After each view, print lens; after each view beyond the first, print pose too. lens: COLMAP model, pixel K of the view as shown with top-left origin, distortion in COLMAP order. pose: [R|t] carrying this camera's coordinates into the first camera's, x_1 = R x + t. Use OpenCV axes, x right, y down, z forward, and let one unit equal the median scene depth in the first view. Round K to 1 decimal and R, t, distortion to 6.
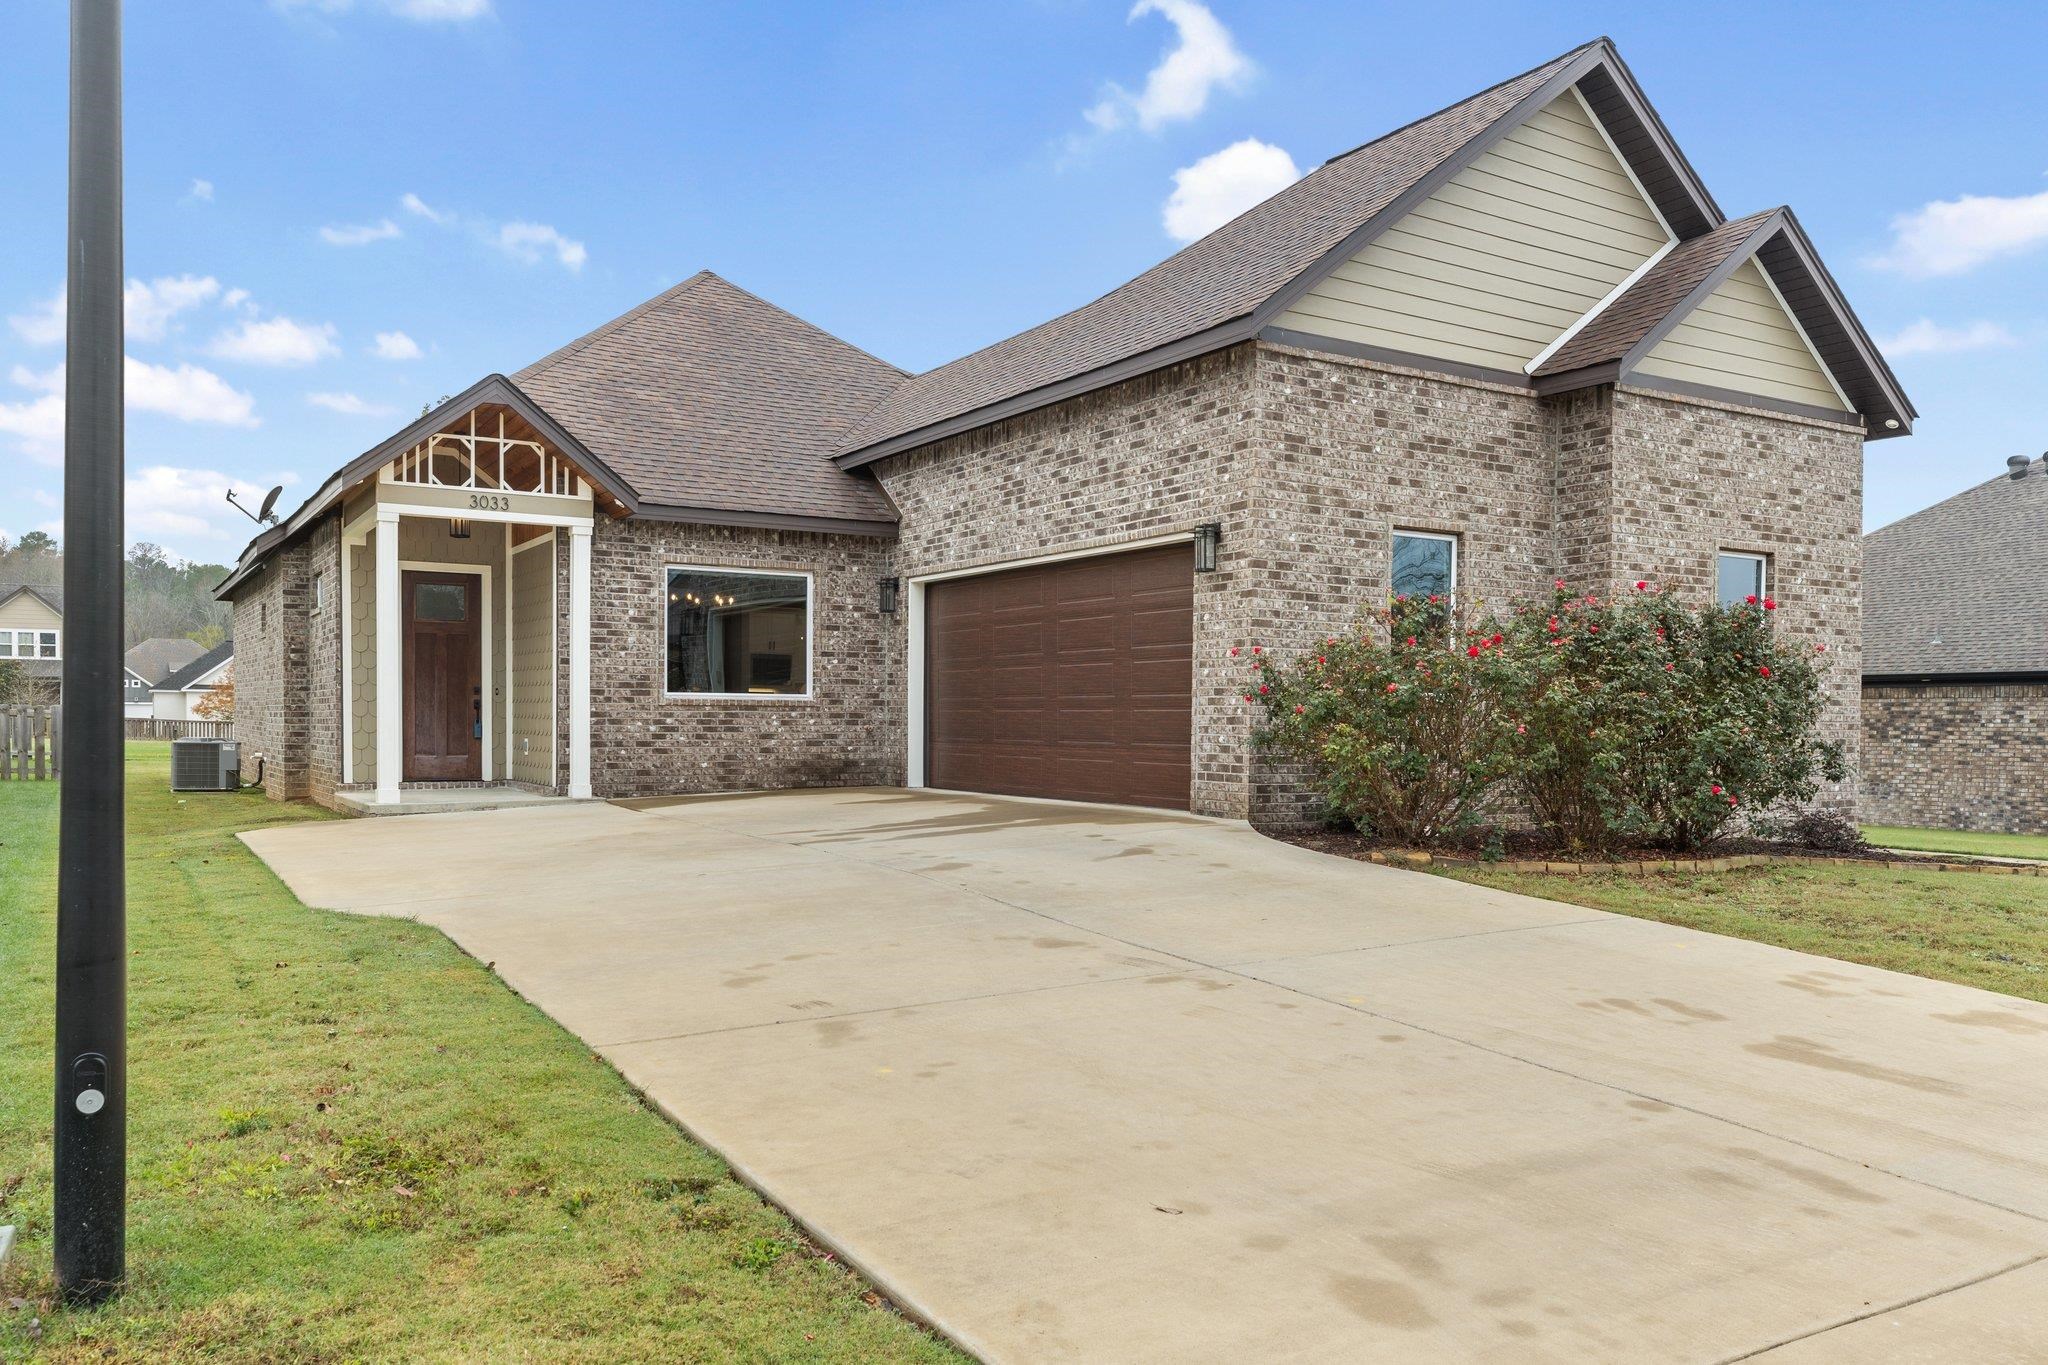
lens RADIAL K [[1503.7, 0, 1024.9], [0, 1503.7, 777.0], [0, 0, 1]] dist [-0.002833, 0.002556]
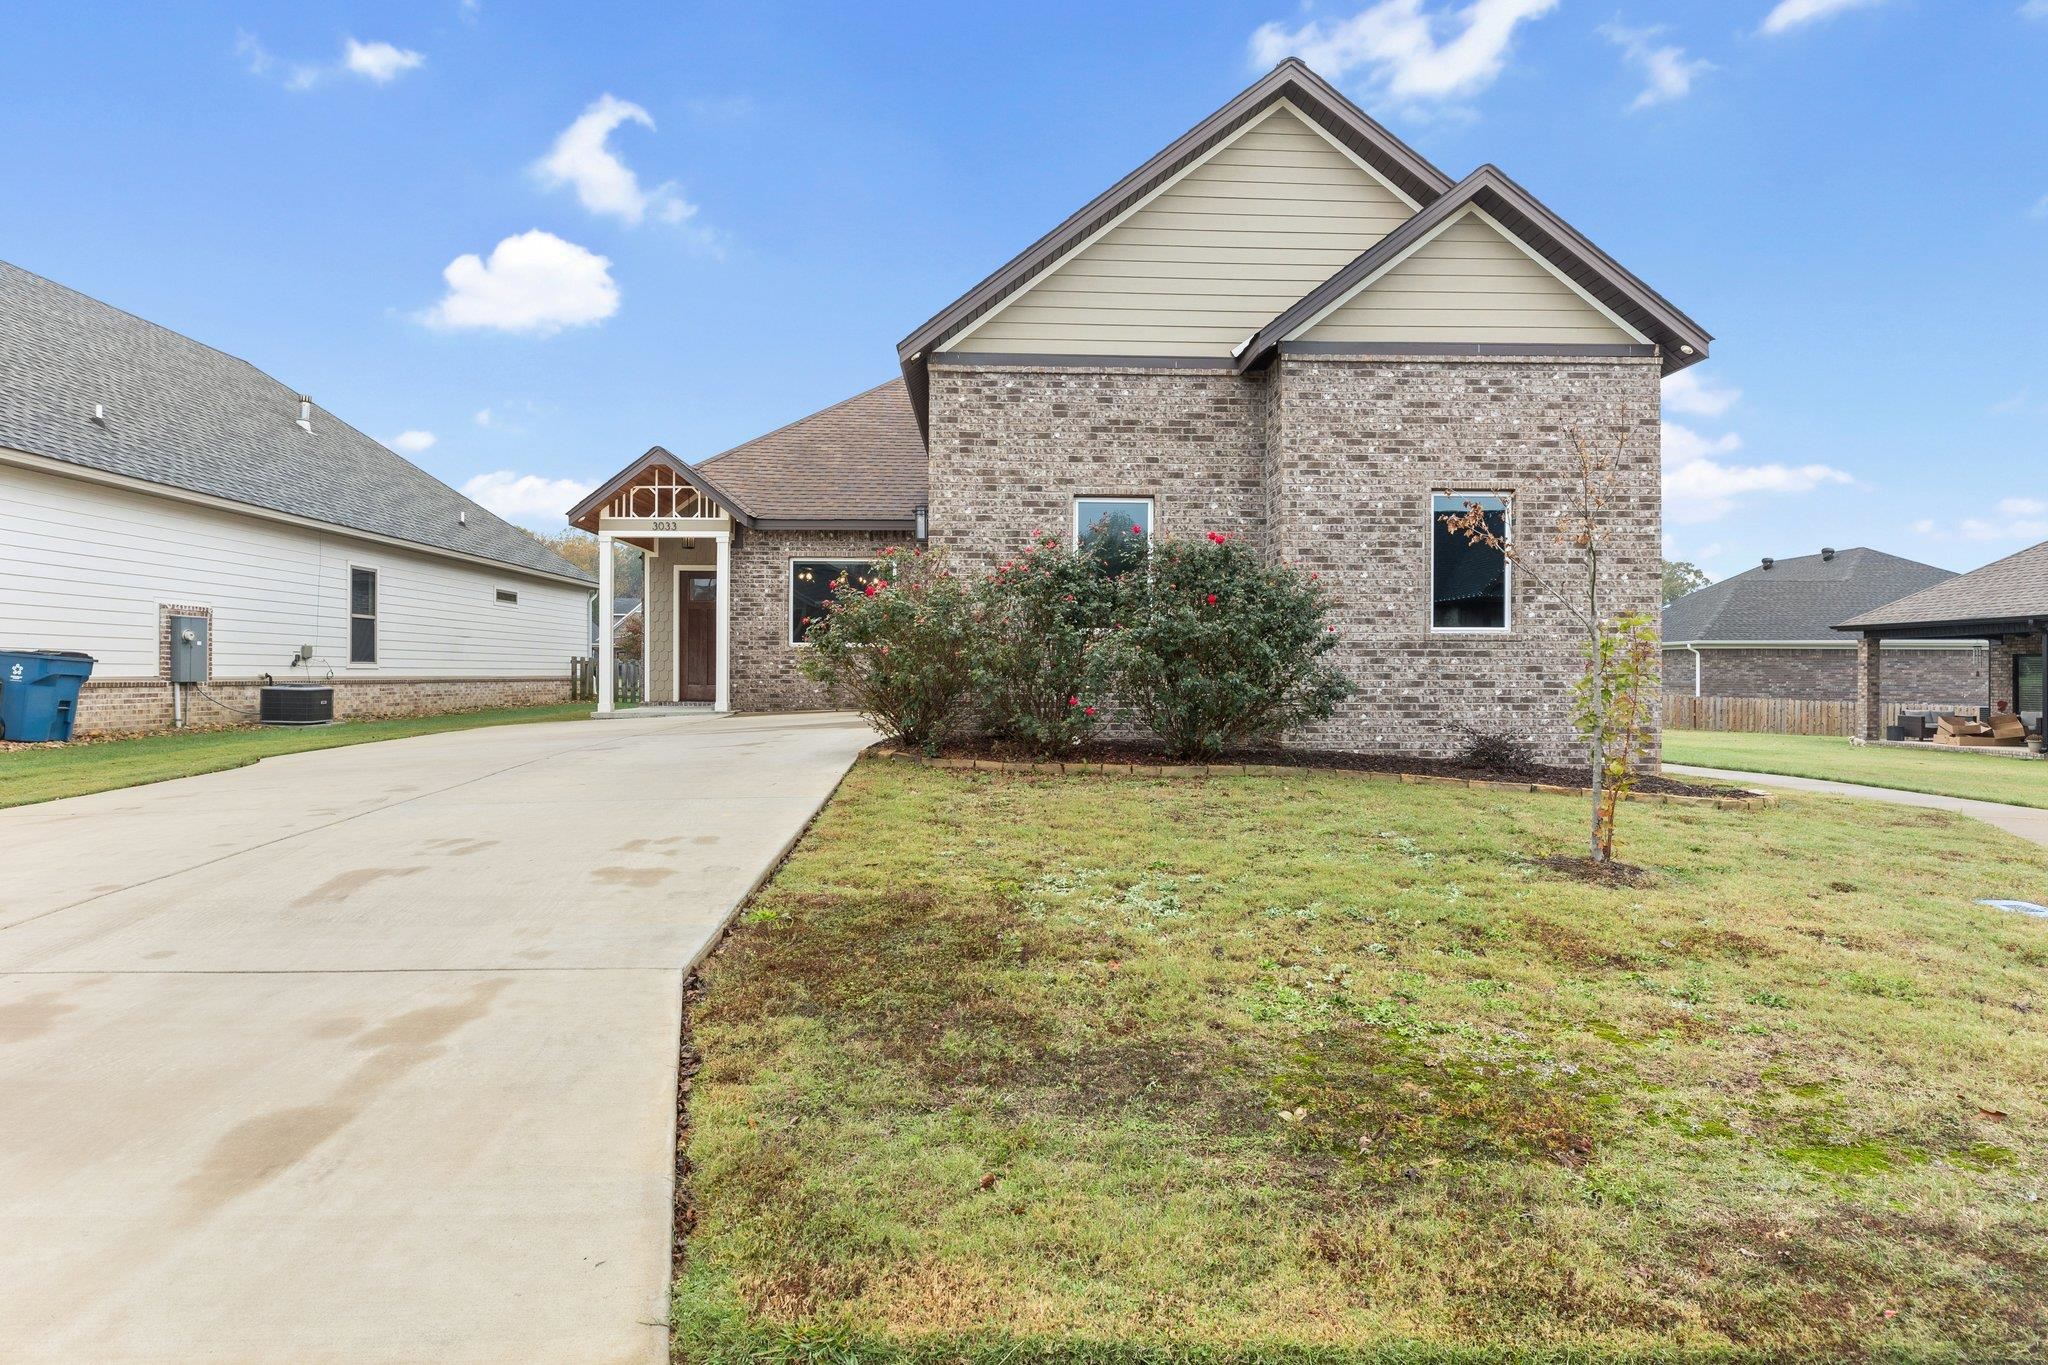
lens RADIAL K [[1107.0, 0, 1024.0], [0, 1107.0, 682.5], [0, 0, 1]] dist [-0.001027, -0.000564]
pose [[0.876116, -0.001163, -0.482099, 0.610019], [-0.013744, 0.999530, -0.027390, 0.013198], [0.481905, 0.030623, 0.875688, 0.169999]]
